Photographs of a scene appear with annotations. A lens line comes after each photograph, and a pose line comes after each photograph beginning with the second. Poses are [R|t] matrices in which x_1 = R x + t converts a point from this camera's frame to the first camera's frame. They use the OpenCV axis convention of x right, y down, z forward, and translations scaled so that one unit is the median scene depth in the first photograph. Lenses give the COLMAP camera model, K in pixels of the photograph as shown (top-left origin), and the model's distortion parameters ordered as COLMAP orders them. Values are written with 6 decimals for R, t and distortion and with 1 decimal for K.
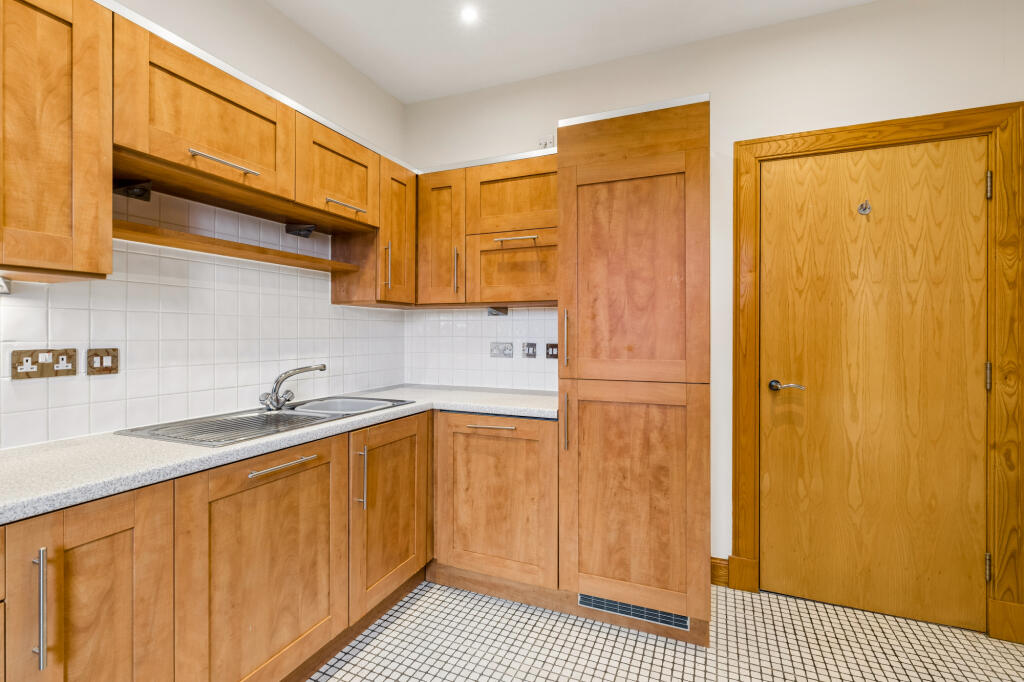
lens RADIAL K [[463.2, 0, 515.2], [0, 463.2, 335.8], [0, 0, 1]] dist [-0.003270, -0.000404]
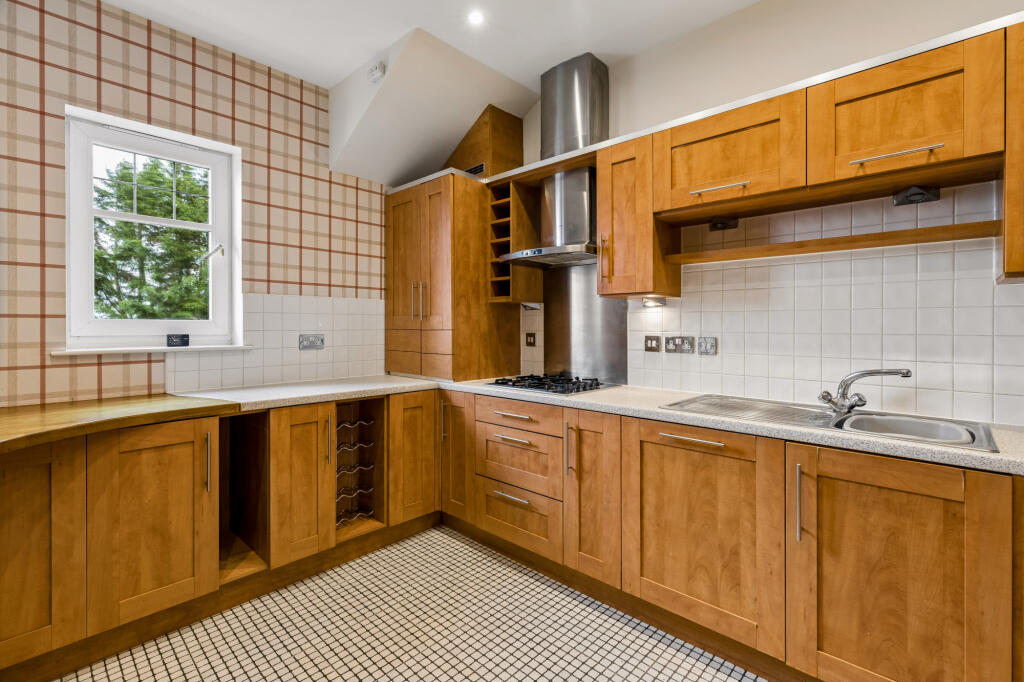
lens RADIAL K [[463.2, 0, 517.9], [0, 463.2, 330.6], [0, 0, 1]] dist [-0.003270, -0.000404]
pose [[-0.342990, 0.007415, -0.939310, 0.686501], [-0.008833, 0.999899, 0.011118, -0.005382], [0.939298, 0.012110, -0.342889, 0.891072]]
